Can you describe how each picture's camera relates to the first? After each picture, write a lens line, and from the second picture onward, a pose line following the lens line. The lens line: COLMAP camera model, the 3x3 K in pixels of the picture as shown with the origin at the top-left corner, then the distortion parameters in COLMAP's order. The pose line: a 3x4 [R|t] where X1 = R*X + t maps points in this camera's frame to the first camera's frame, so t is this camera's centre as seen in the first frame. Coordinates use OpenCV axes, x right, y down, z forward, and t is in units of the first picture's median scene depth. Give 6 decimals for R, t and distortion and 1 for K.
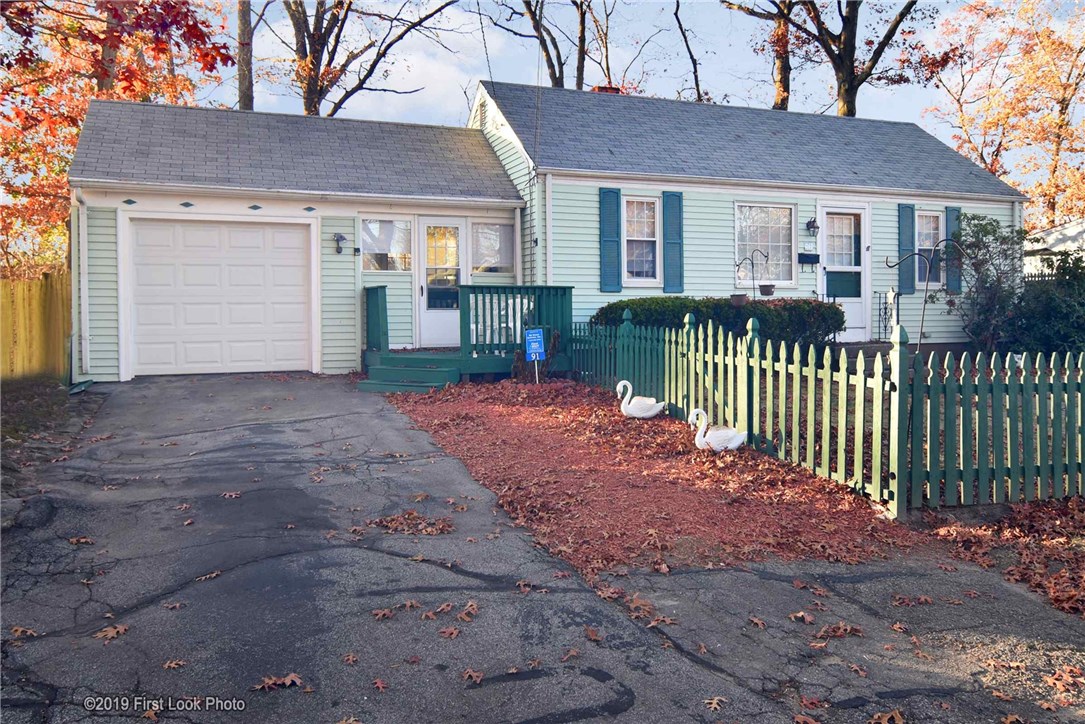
lens RADIAL K [[781.3, 0, 536.6], [0, 781.3, 323.4], [0, 0, 1]] dist [-0.007134, -0.000750]
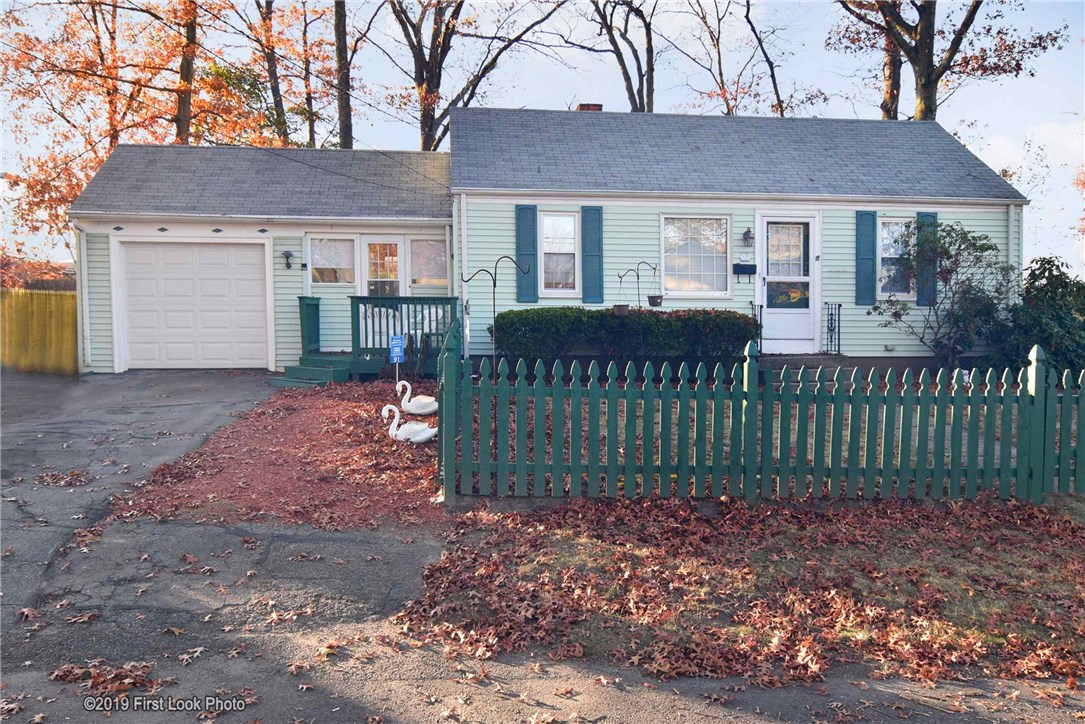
lens RADIAL K [[781.3, 0, 572.6], [0, 781.3, 359.2], [0, 0, 1]] dist [-0.007134, -0.000750]
pose [[0.968538, 0.021131, -0.247968, 0.415520], [-0.012649, 0.999281, 0.035749, -0.001280], [0.248545, -0.031488, 0.968108, -0.023933]]
